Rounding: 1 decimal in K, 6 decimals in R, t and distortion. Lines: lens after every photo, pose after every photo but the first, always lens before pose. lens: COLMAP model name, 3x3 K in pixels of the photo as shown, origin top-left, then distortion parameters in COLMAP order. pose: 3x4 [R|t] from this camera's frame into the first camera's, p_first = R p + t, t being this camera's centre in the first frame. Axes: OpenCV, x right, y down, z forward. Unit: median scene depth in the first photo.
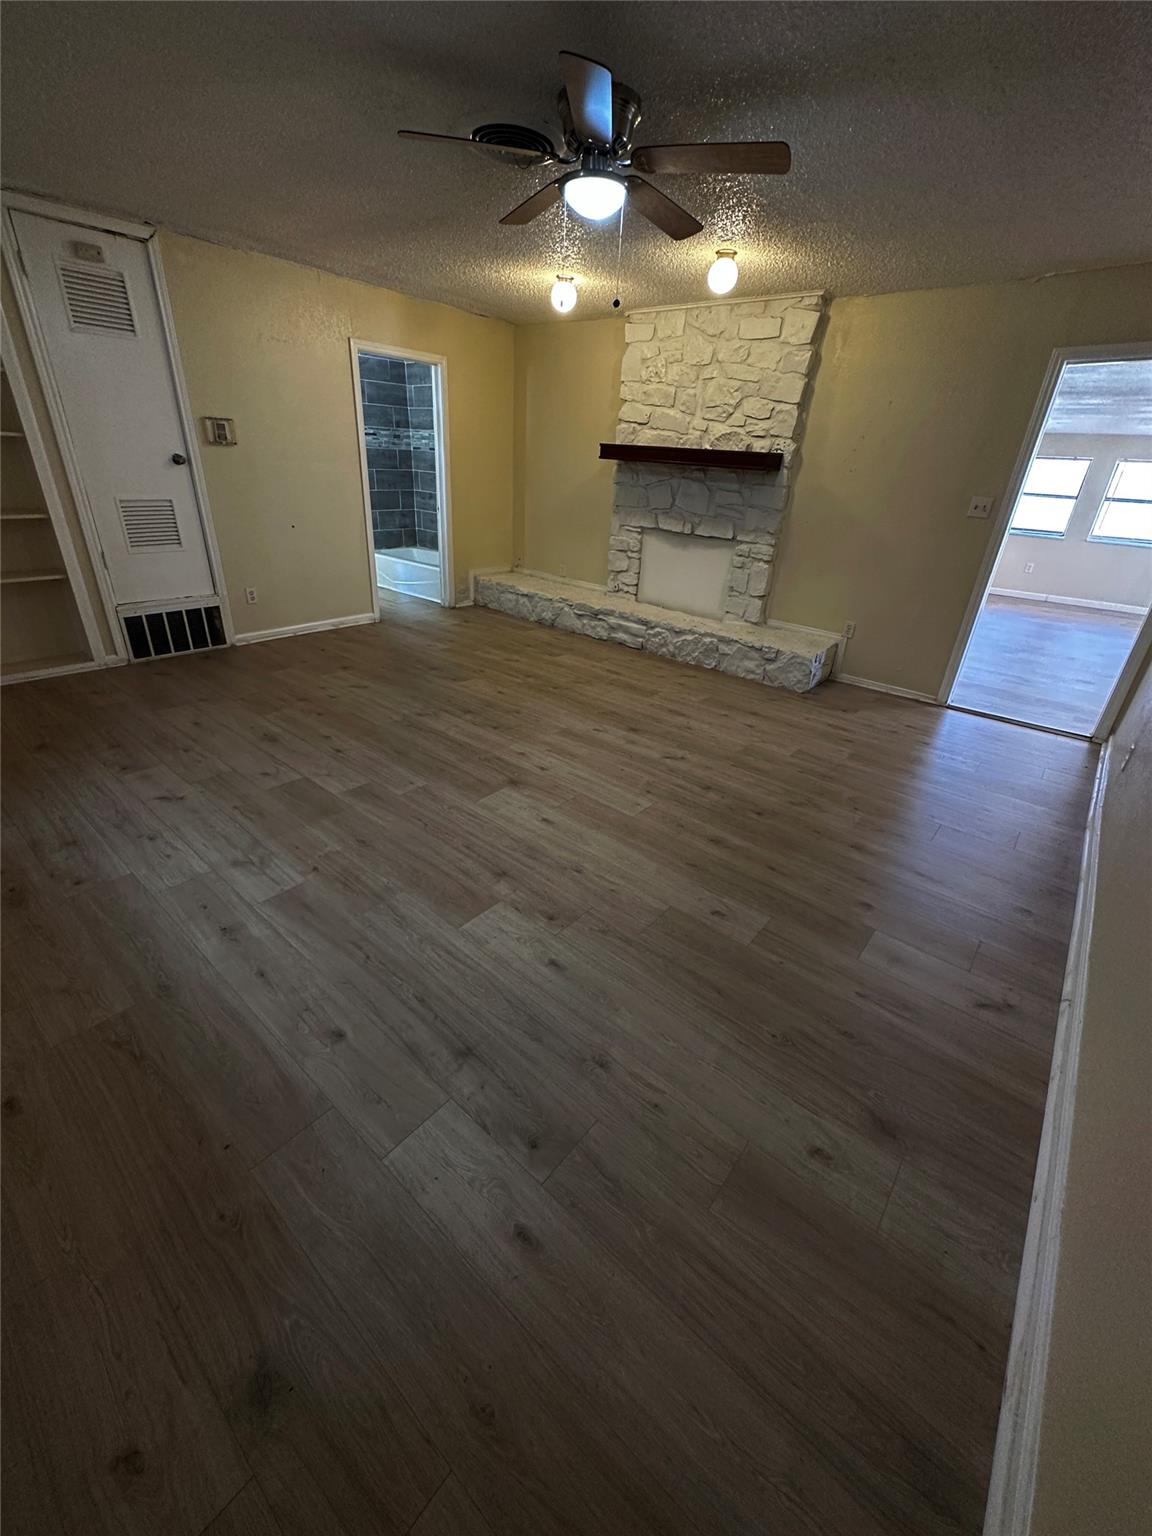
lens RADIAL K [[613.7, 0, 576.0], [0, 613.7, 765.1], [0, 0, 1]] dist [0.000307, 0.000397]
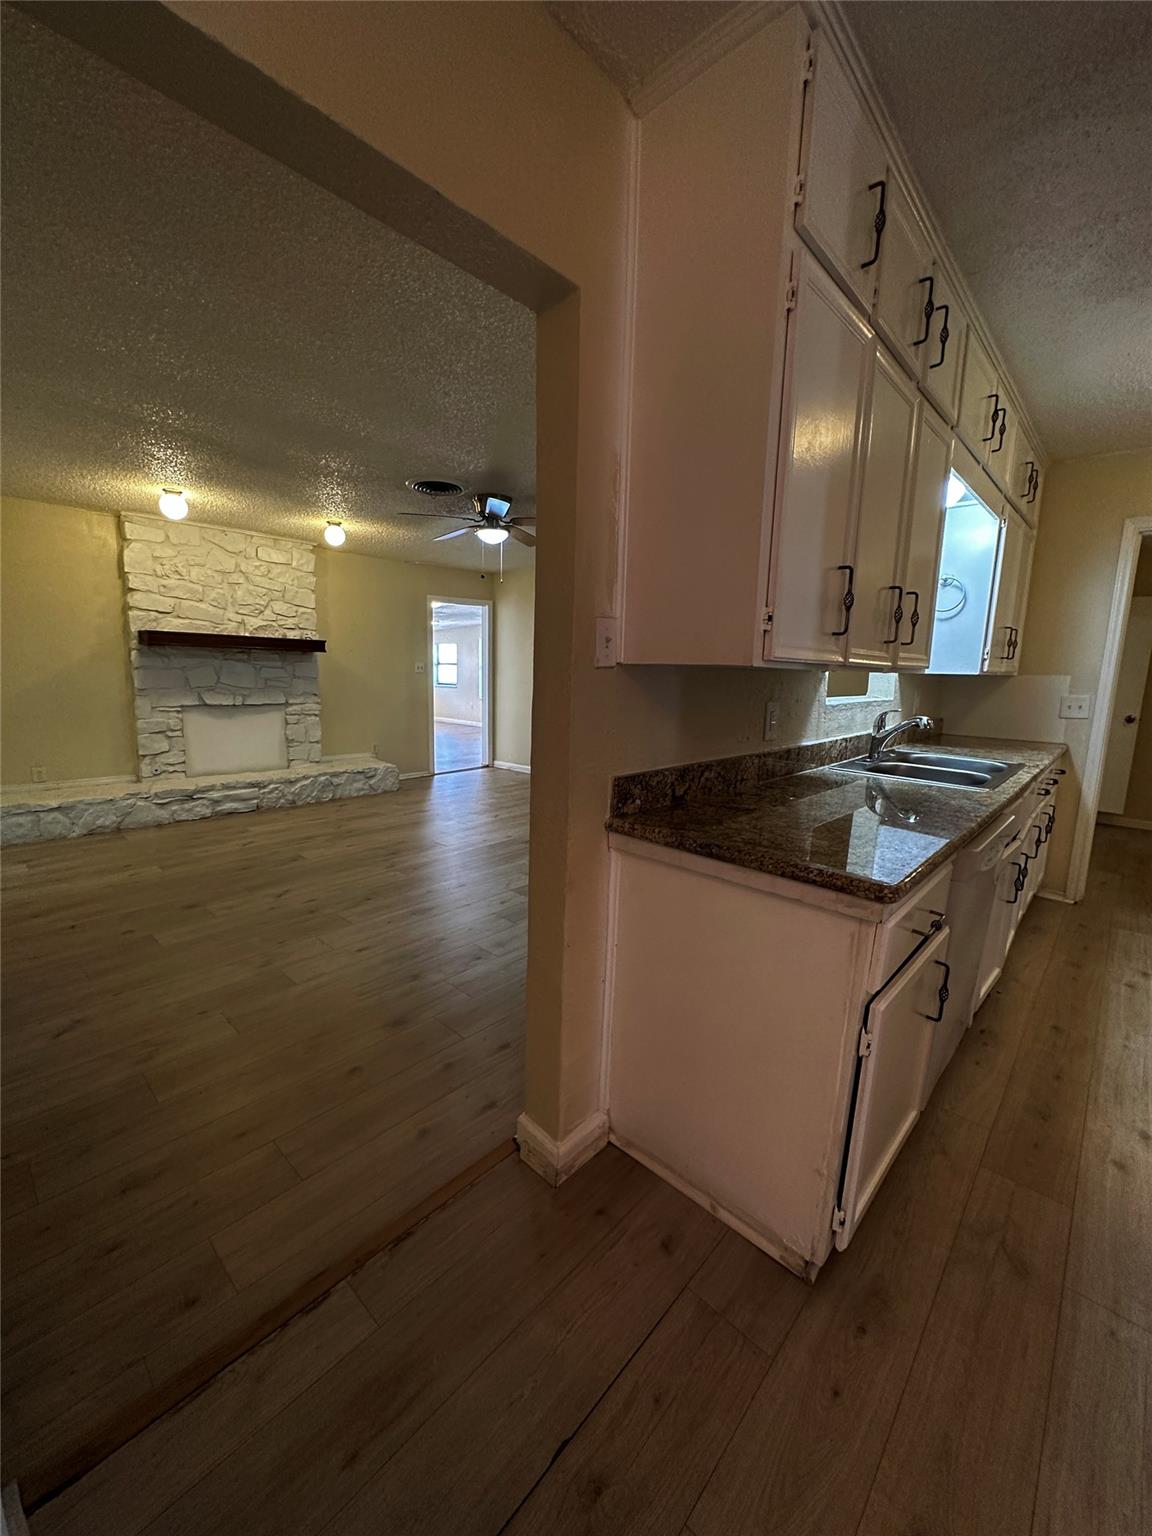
lens RADIAL K [[613.7, 0, 576.0], [0, 613.7, 765.1], [0, 0, 1]] dist [0.000307, 0.000397]
pose [[0.052490, -0.208434, 0.976627, -0.968693], [0.430602, 0.887110, 0.166186, -0.215807], [-0.901014, 0.411814, 0.136317, 0.364167]]
